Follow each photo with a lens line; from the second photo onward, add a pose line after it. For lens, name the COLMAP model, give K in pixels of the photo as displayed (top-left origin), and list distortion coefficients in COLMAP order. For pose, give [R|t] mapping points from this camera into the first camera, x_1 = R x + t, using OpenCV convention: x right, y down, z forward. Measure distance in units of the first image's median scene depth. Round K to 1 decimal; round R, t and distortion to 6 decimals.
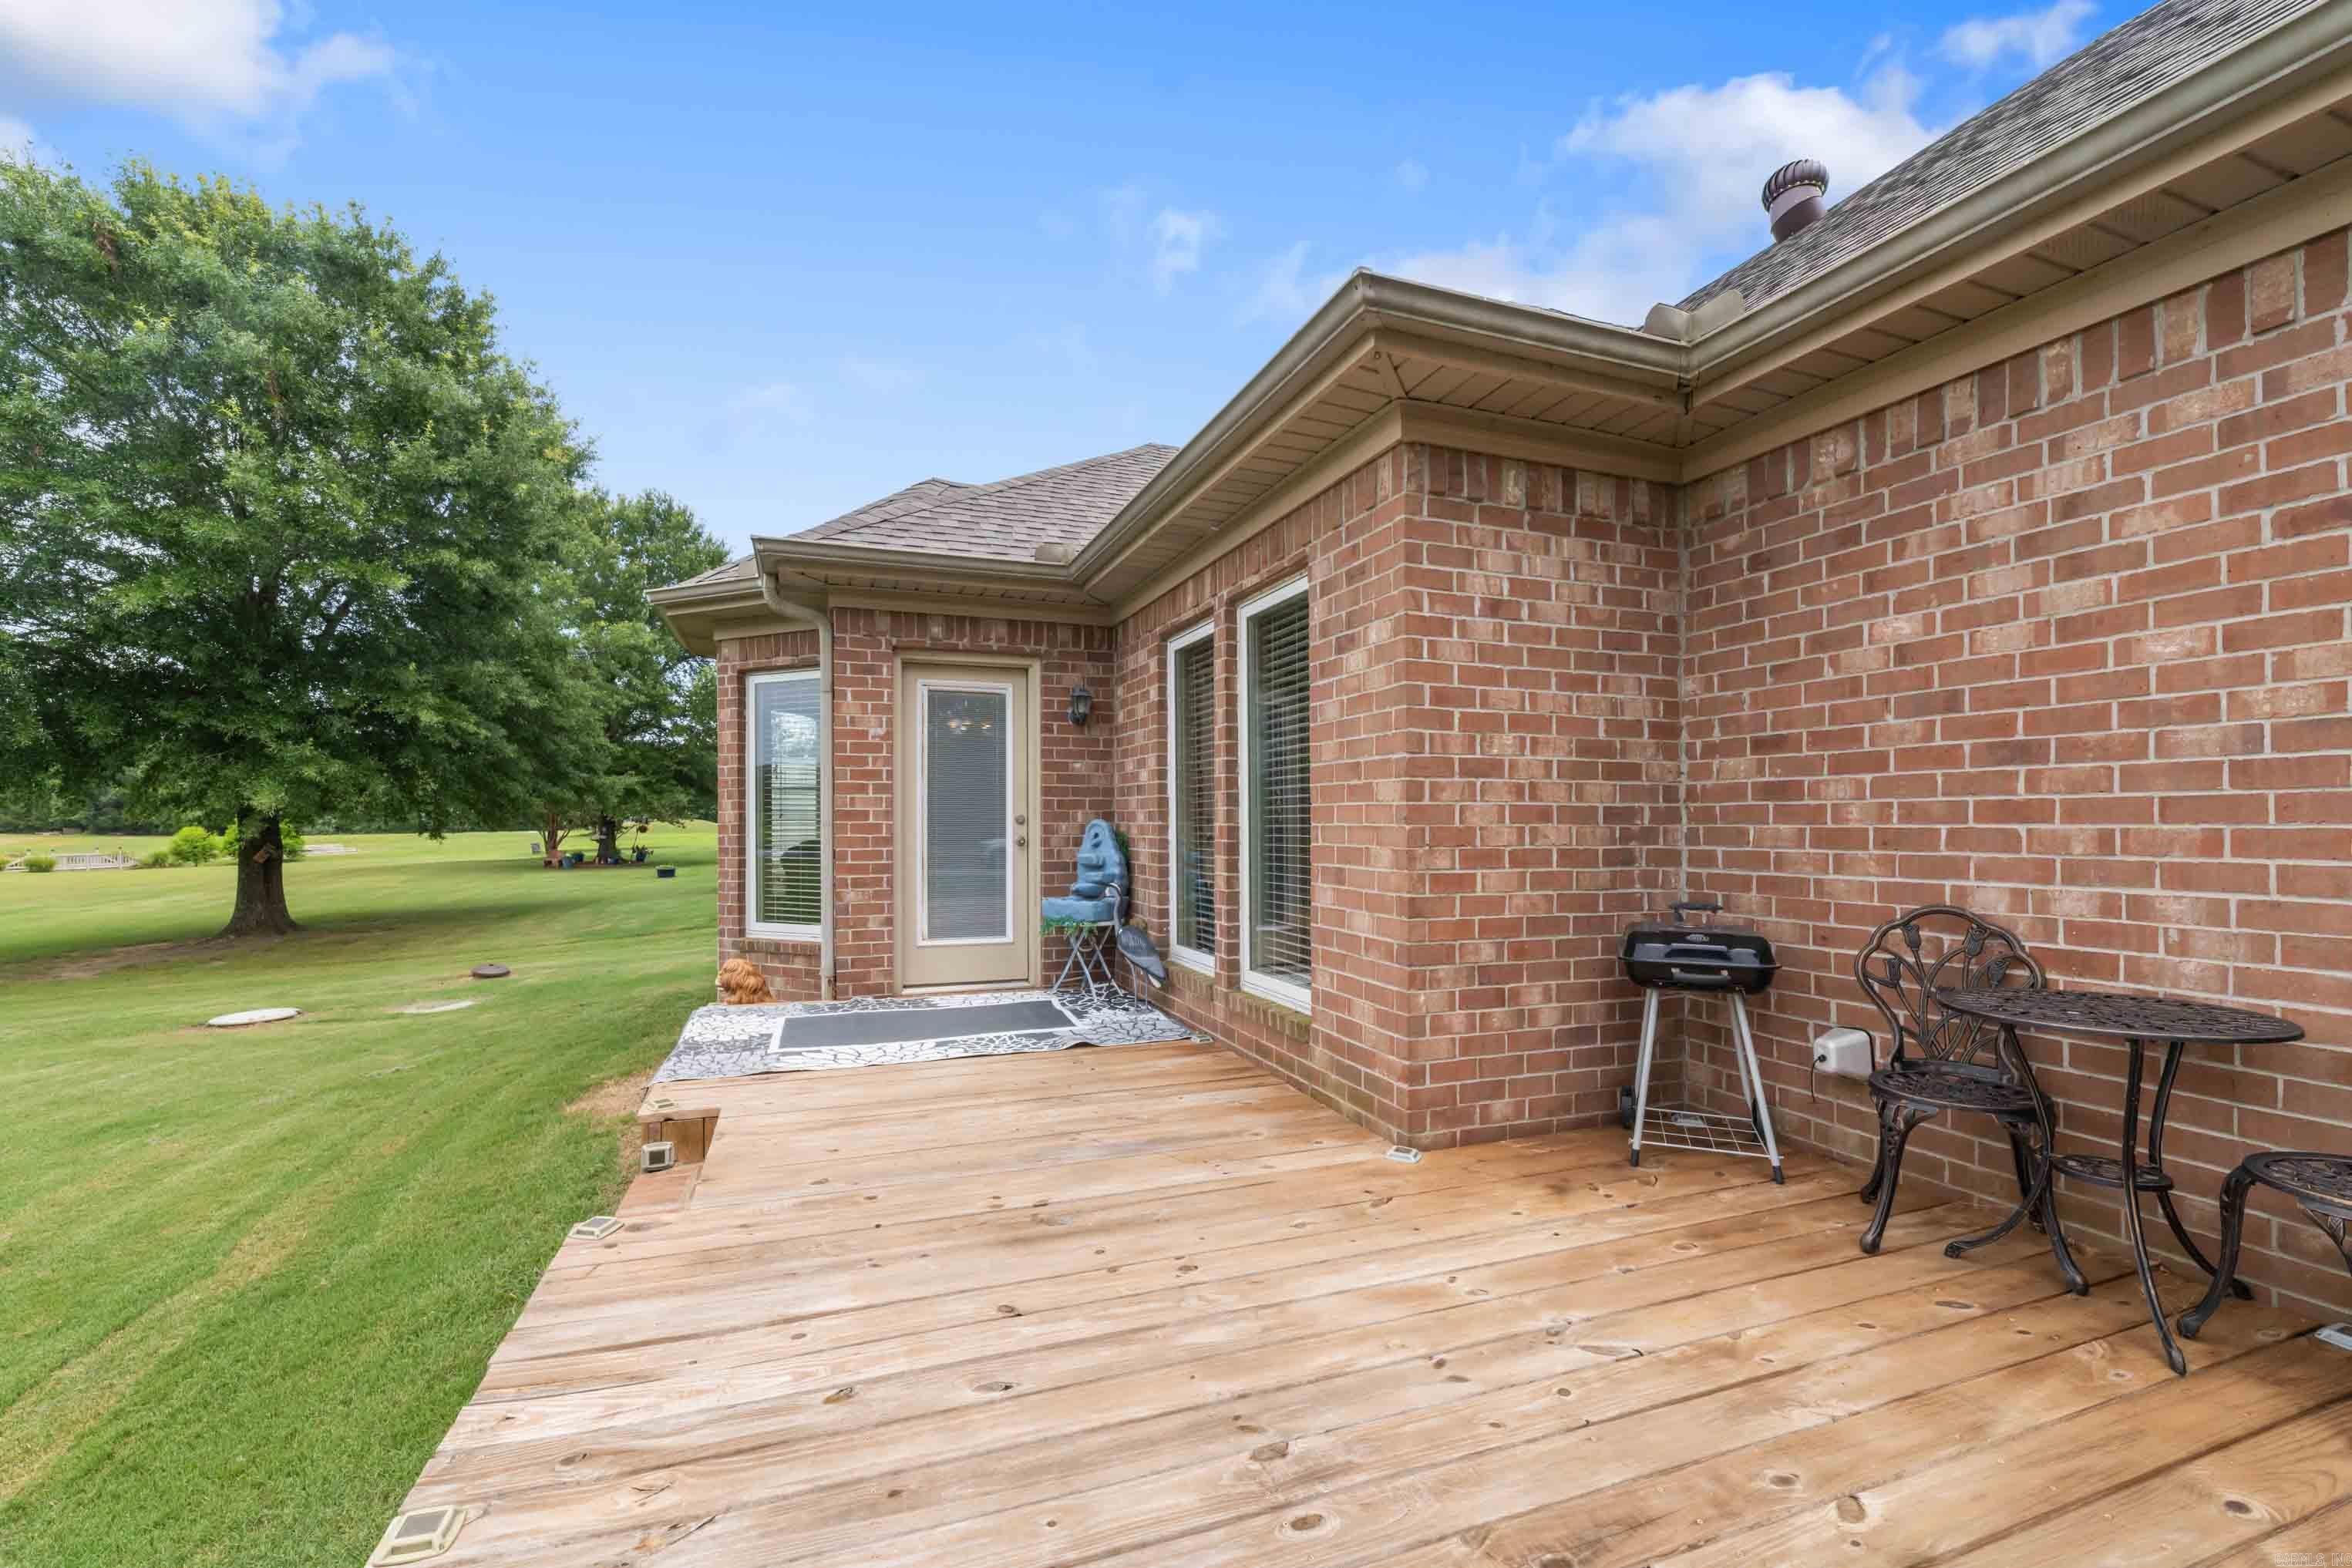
lens RADIAL K [[964.5, 0, 1178.6], [0, 964.5, 799.1], [0, 0, 1]] dist [0.003830, -0.000229]
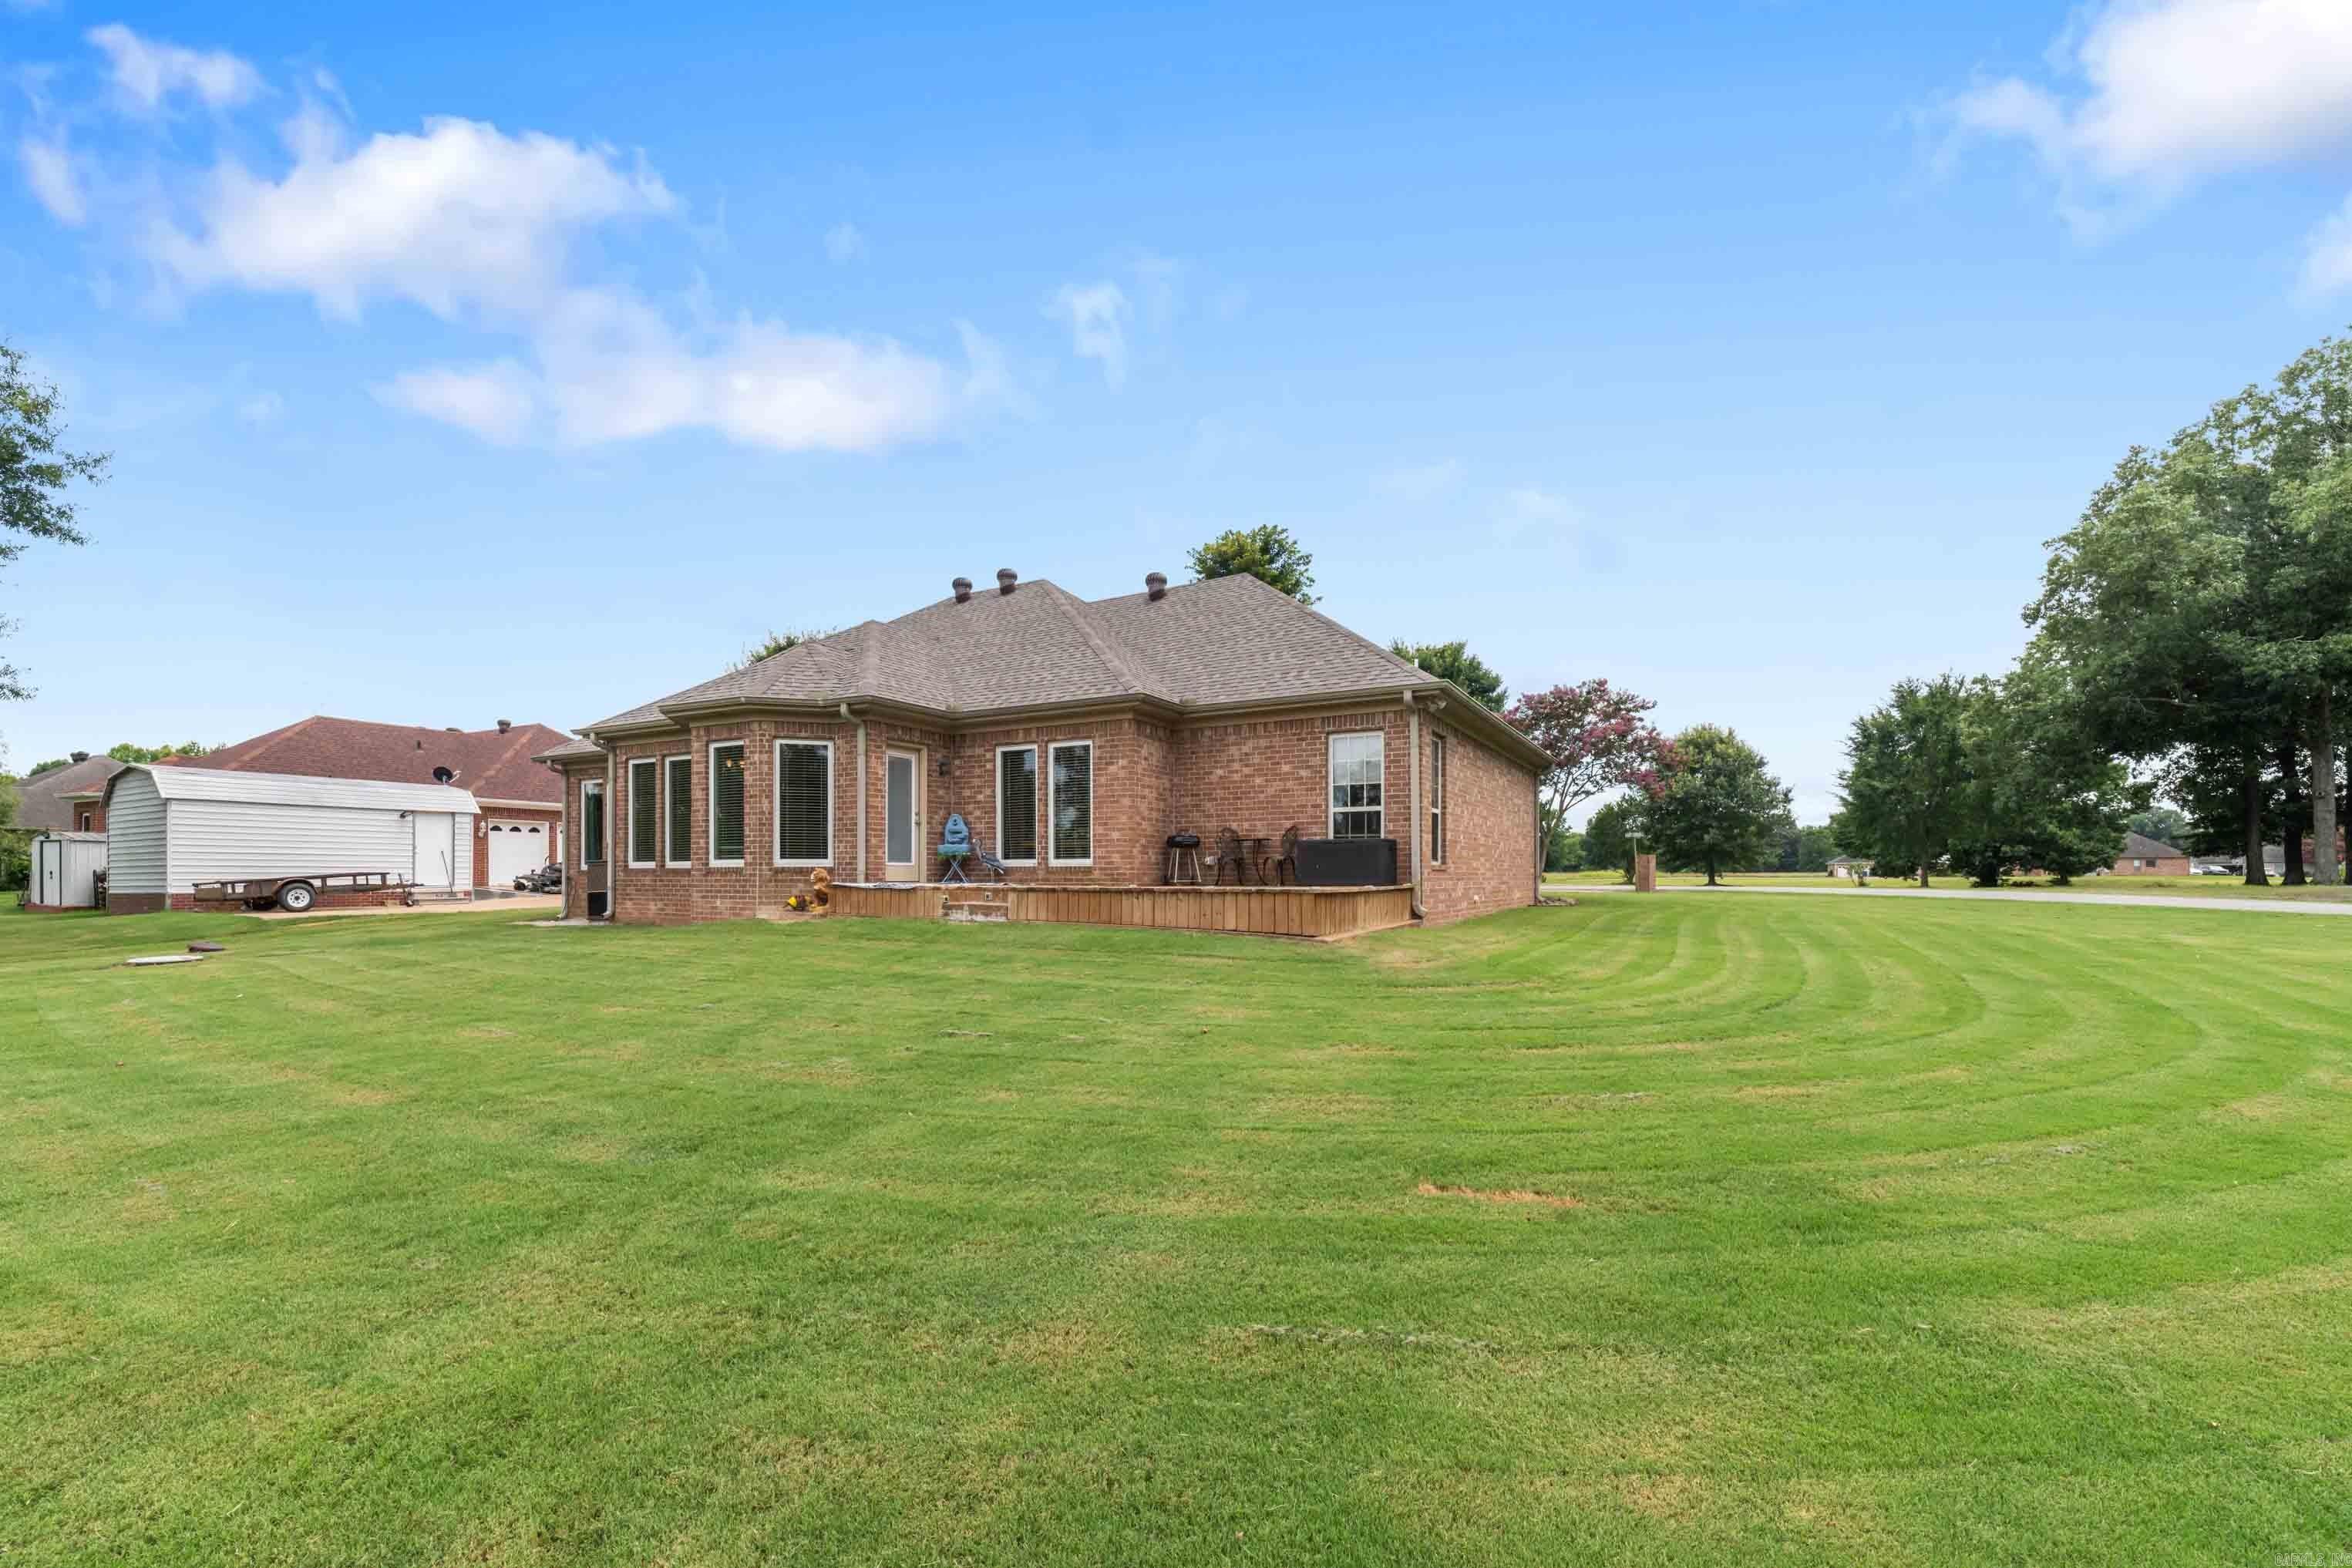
lens RADIAL K [[964.5, 0, 1178.6], [0, 964.5, 799.1], [0, 0, 1]] dist [0.003830, -0.000229]
pose [[0.753141, 0.050034, 0.655954, -2.224260], [-0.012938, 0.998037, -0.061273, 0.221678], [-0.657732, 0.037661, 0.752310, -2.157662]]
